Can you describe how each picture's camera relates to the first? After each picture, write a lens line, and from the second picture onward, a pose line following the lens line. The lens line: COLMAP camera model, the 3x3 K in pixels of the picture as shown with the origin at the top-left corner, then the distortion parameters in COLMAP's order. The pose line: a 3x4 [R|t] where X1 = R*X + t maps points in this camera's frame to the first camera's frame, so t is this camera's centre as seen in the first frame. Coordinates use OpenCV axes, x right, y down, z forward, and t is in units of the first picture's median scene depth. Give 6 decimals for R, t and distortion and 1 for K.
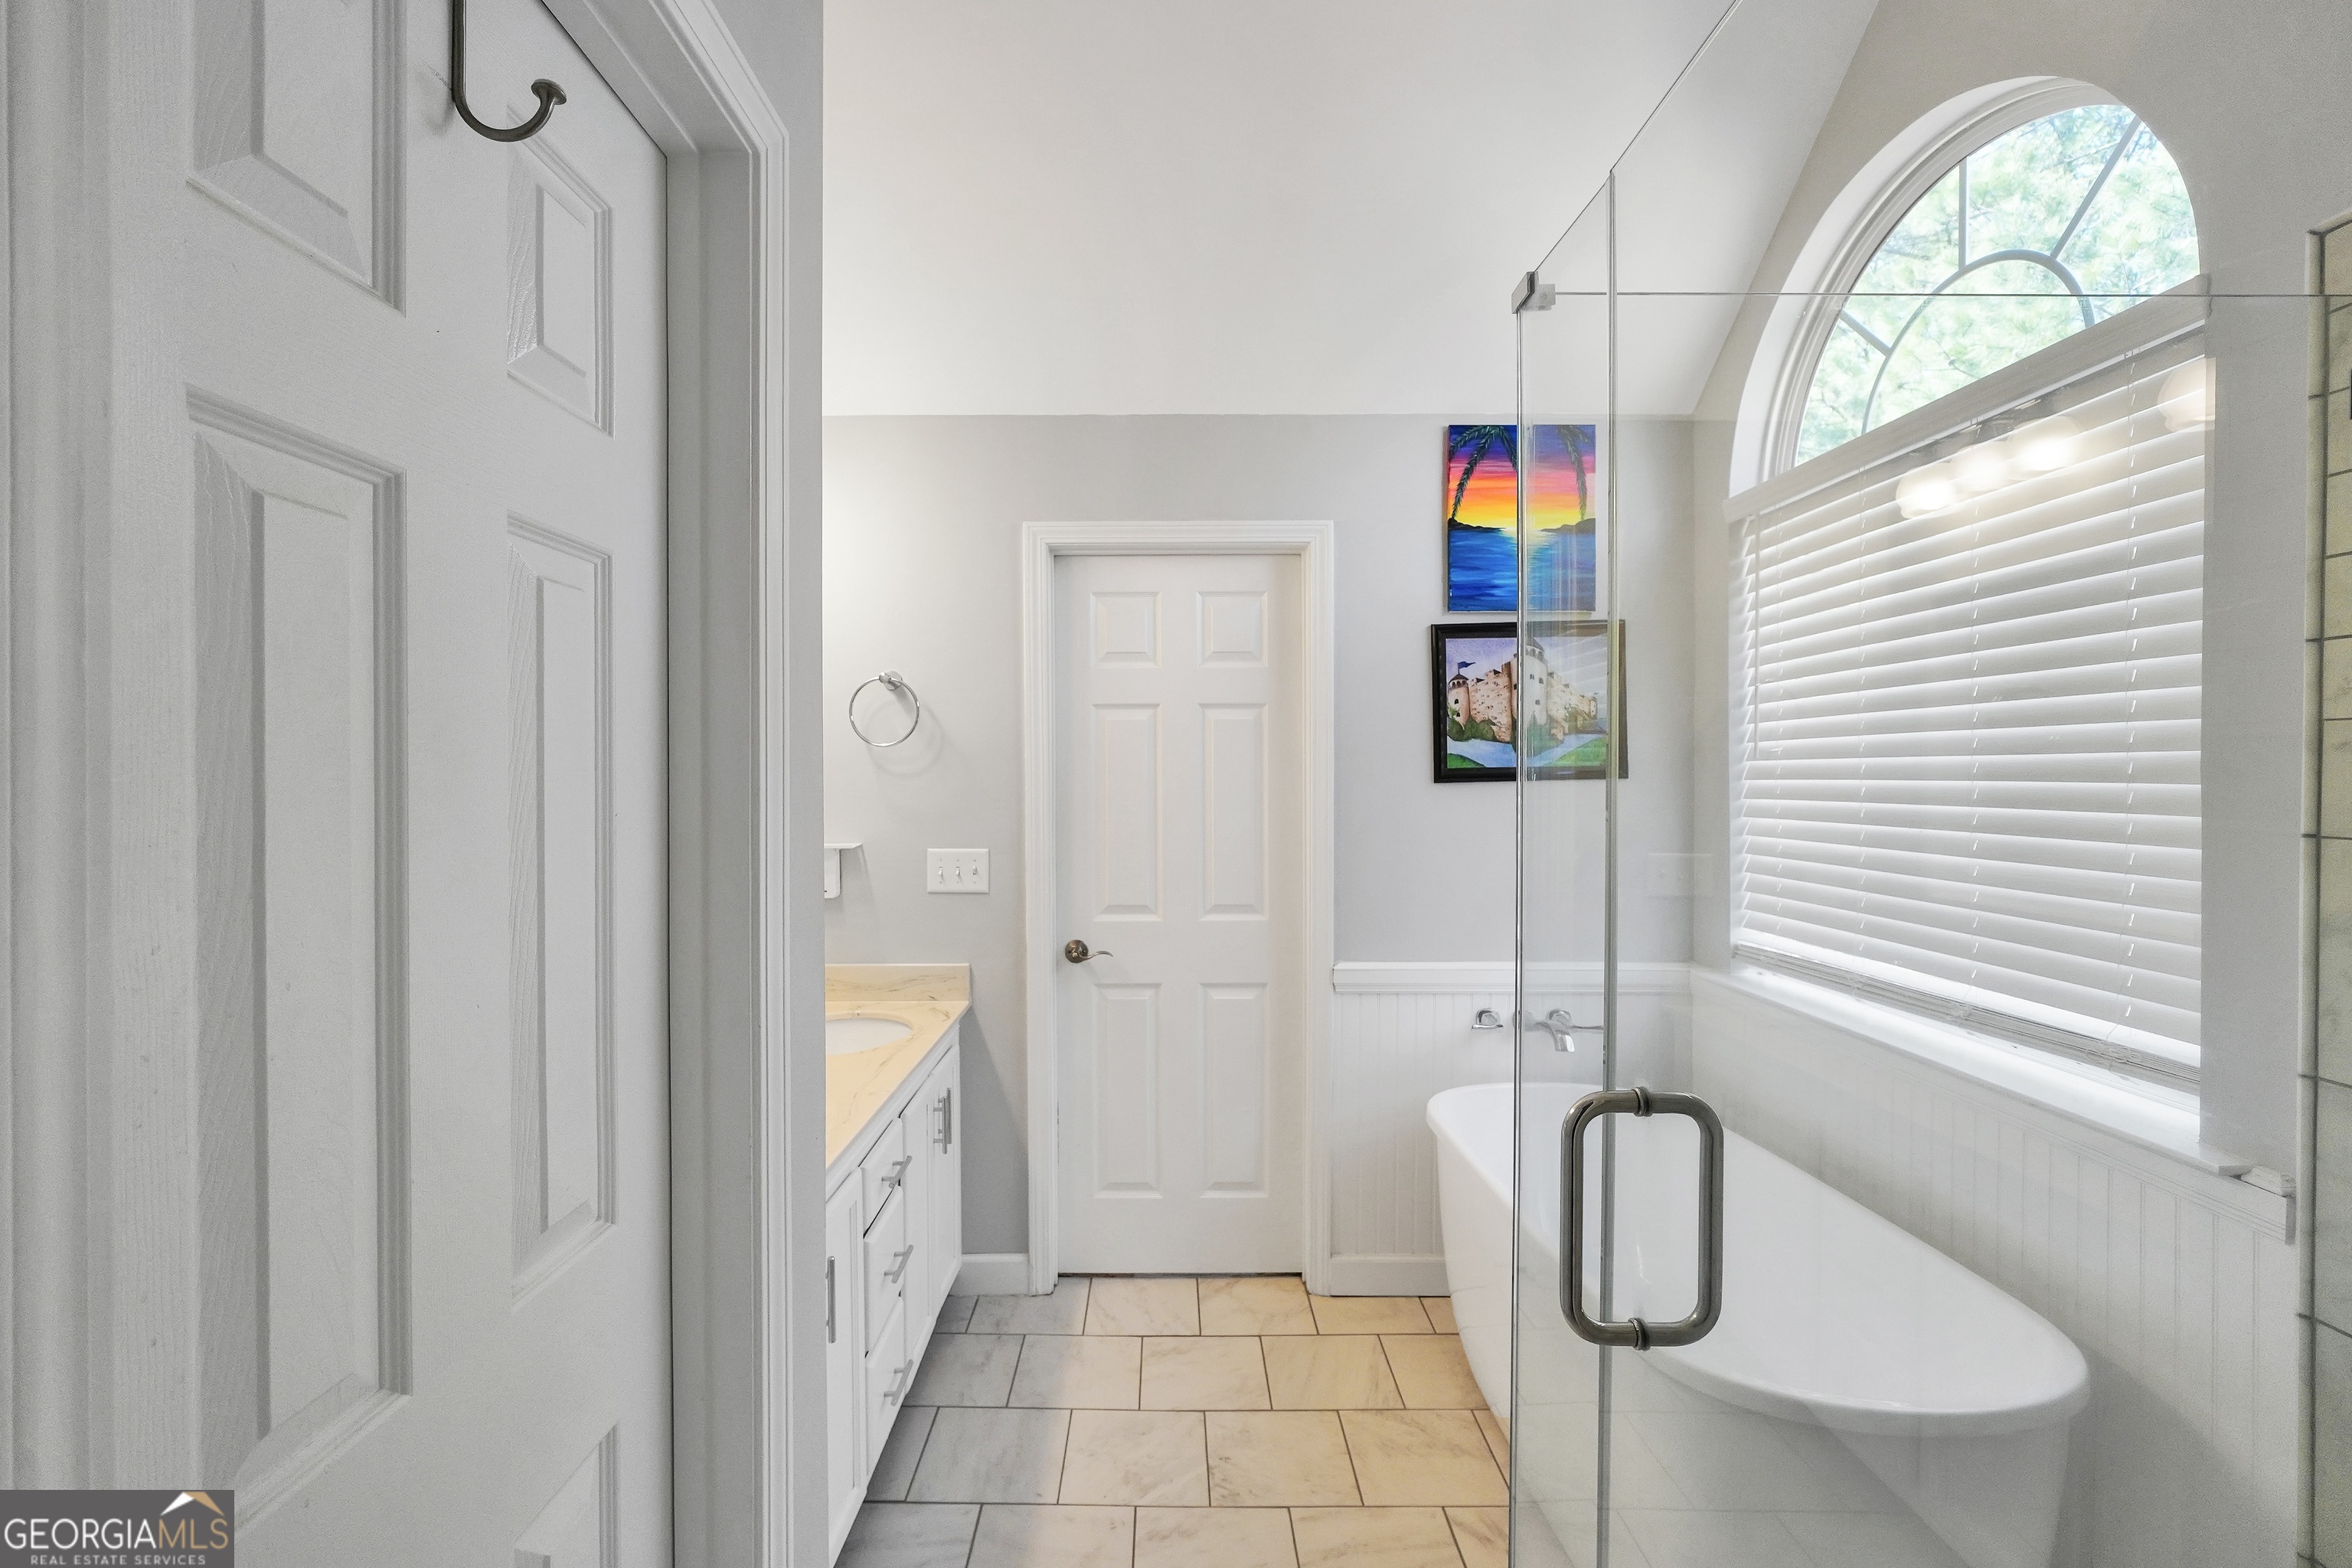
lens RADIAL K [[1003.9, 0, 1131.8], [0, 1003.9, 774.3], [0, 0, 1]] dist [-0.010646, 0.003161]
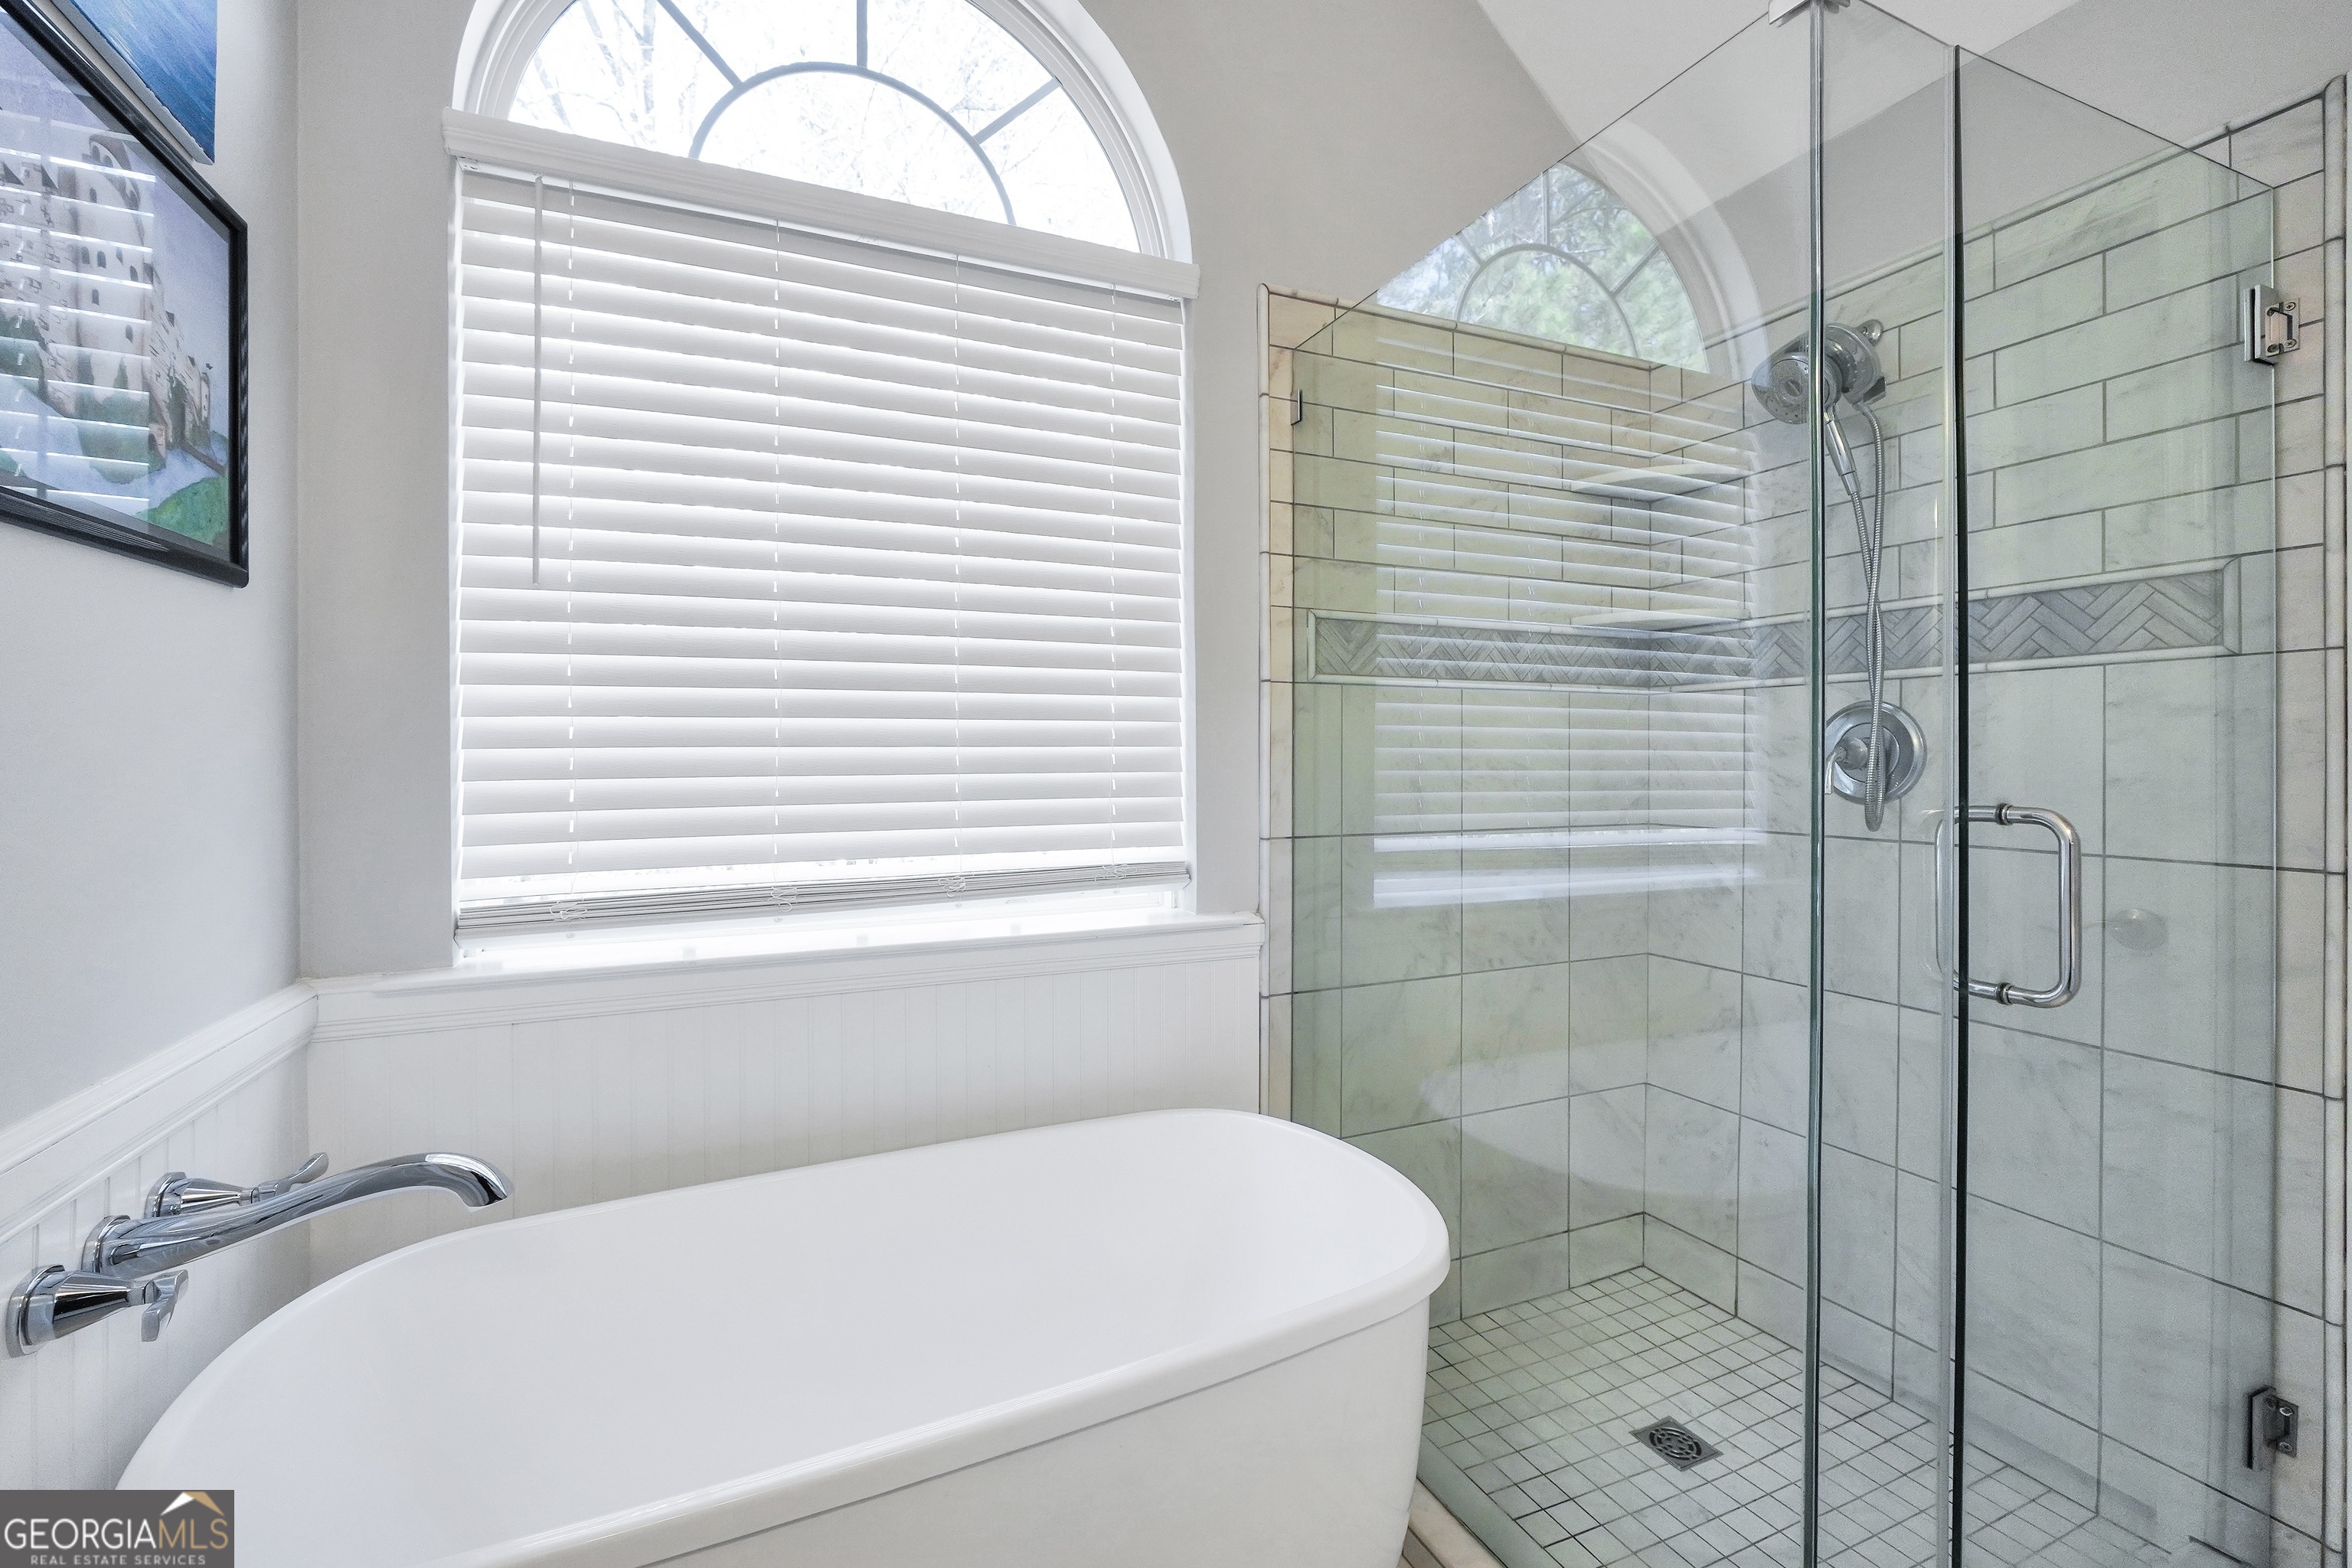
lens RADIAL K [[1003.9, 0, 1156.6], [0, 1003.9, 760.0], [0, 0, 1]] dist [-0.010646, 0.003161]
pose [[-0.418847, -0.001559, 0.908056, -0.065951], [0.006148, 0.999971, 0.004553, 0.079649], [-0.908036, 0.007490, -0.418825, 0.820018]]
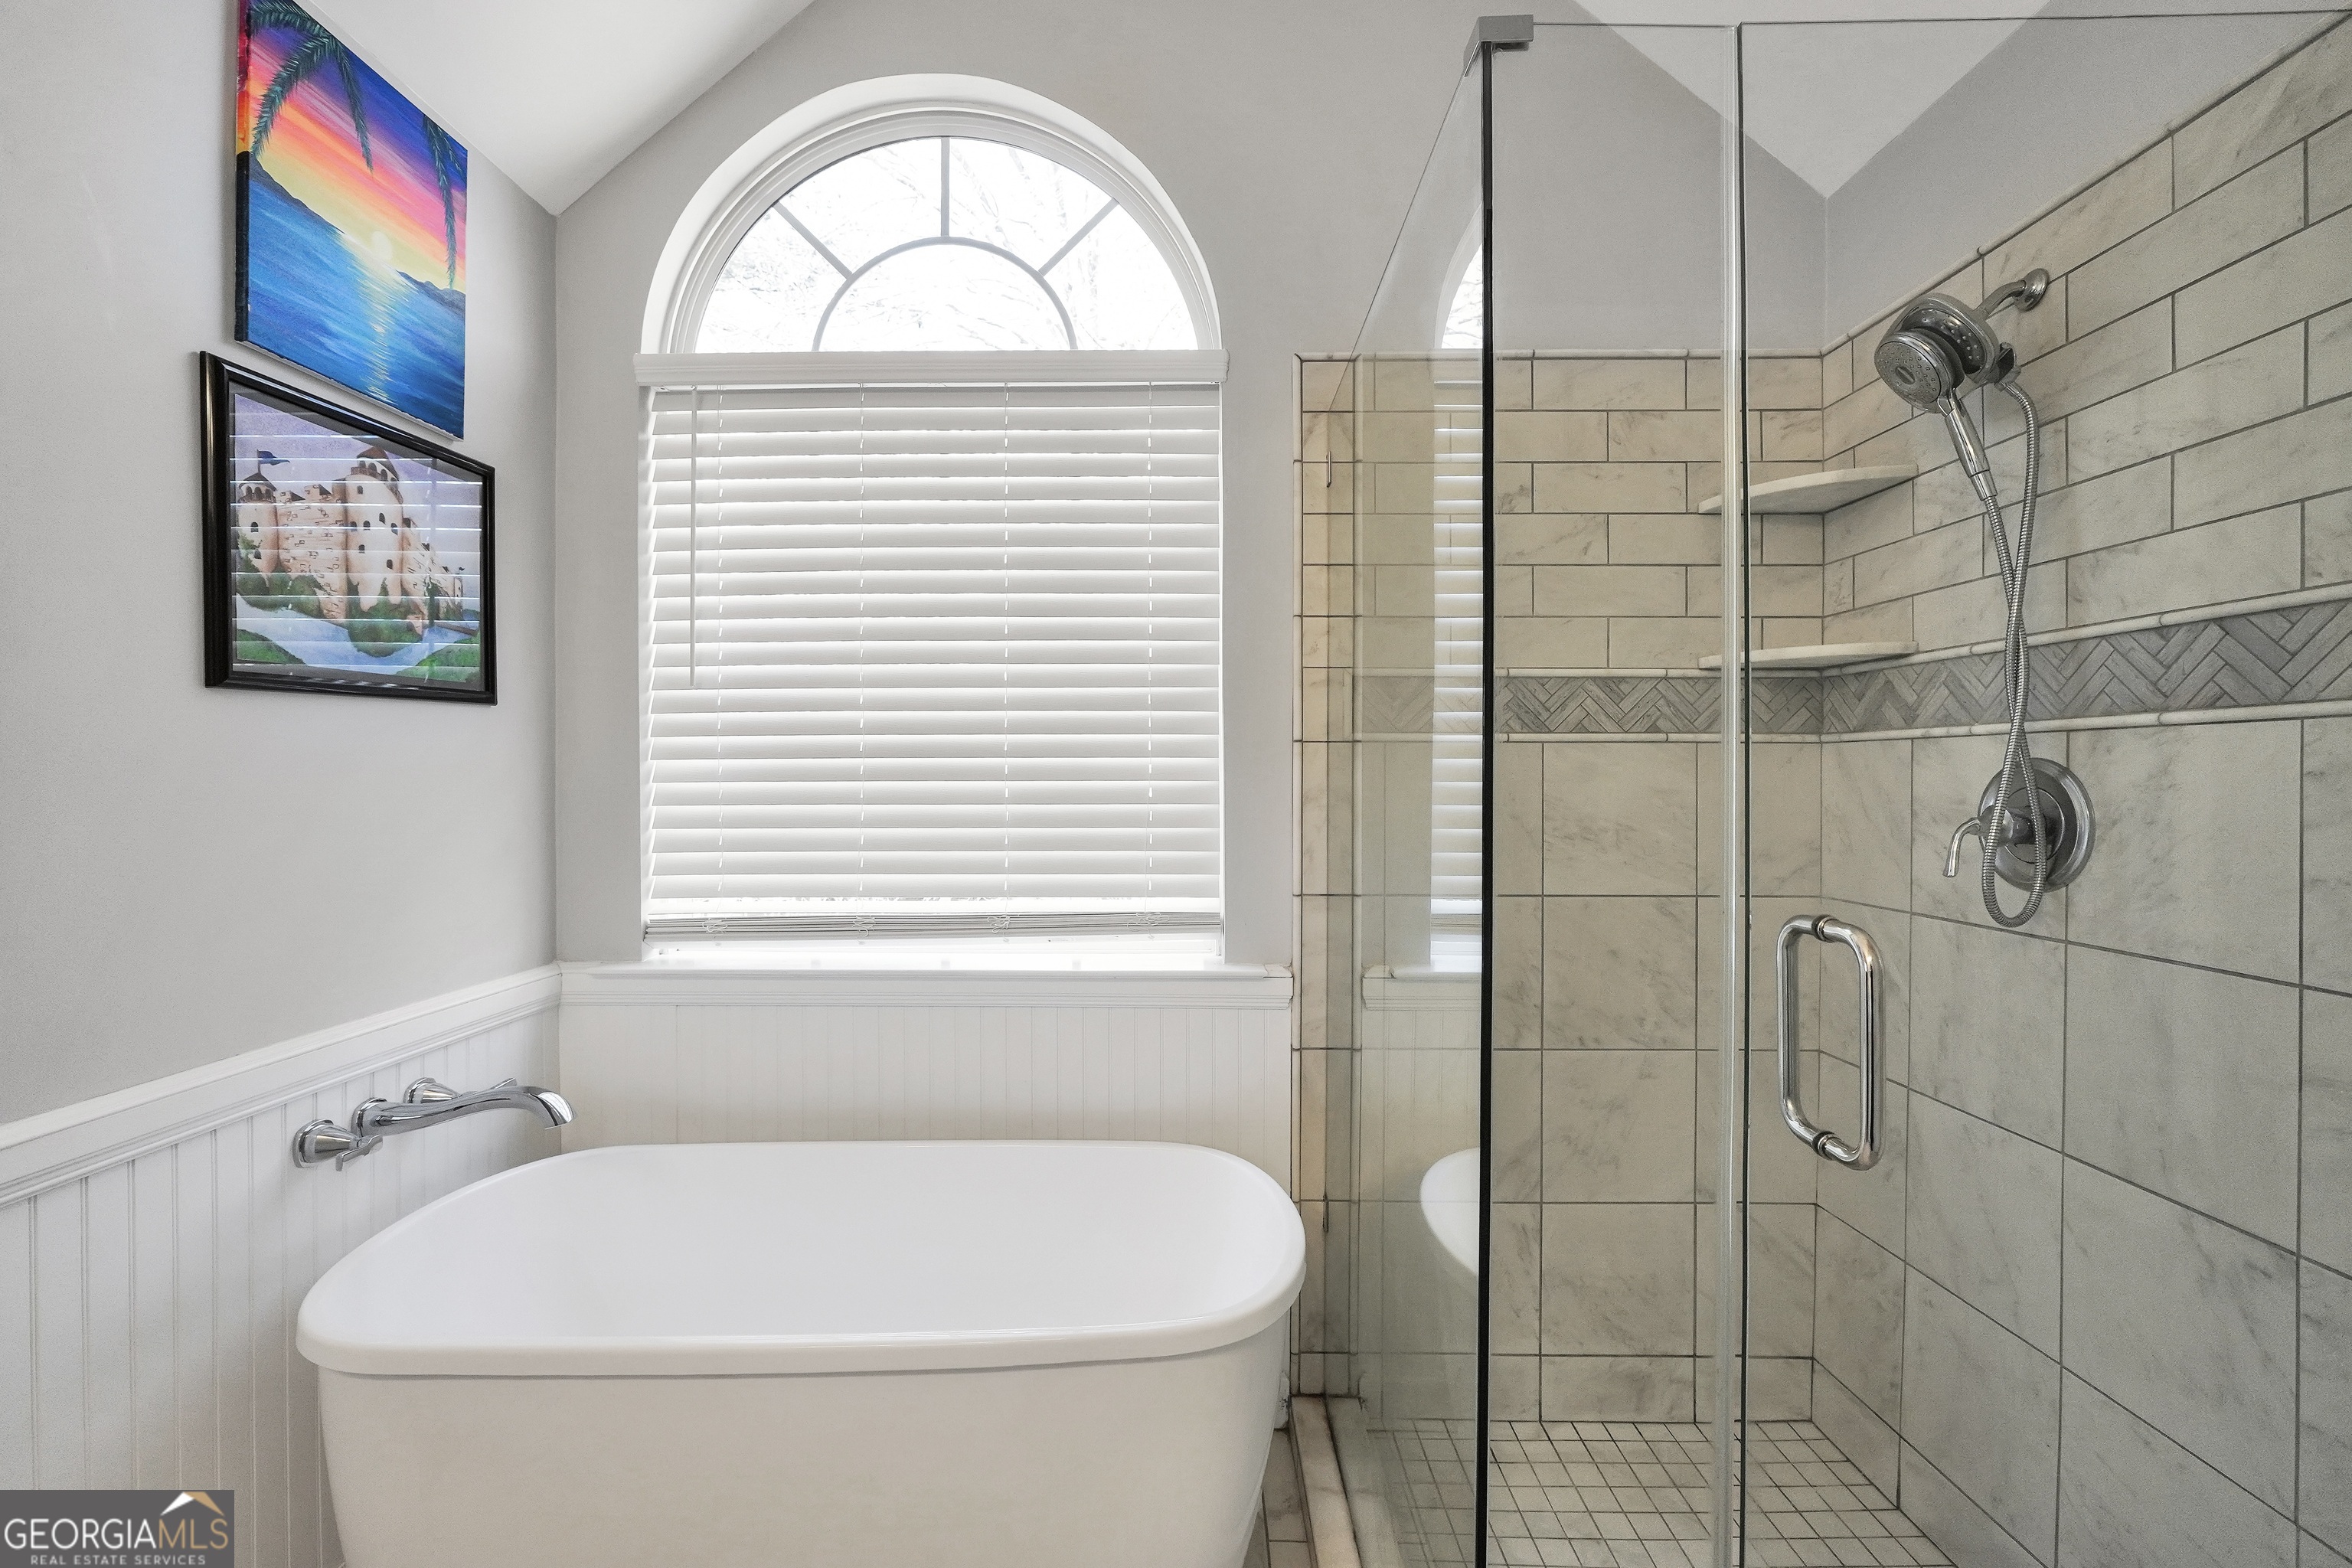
lens RADIAL K [[1003.9, 0, 1168.7], [0, 1003.9, 782.9], [0, 0, 1]] dist [-0.010646, 0.003161]
pose [[-0.007688, -0.004742, 0.999959, -0.178183], [0.002573, 0.999985, 0.004762, 0.054198], [-0.999967, 0.002609, -0.007676, 0.553231]]
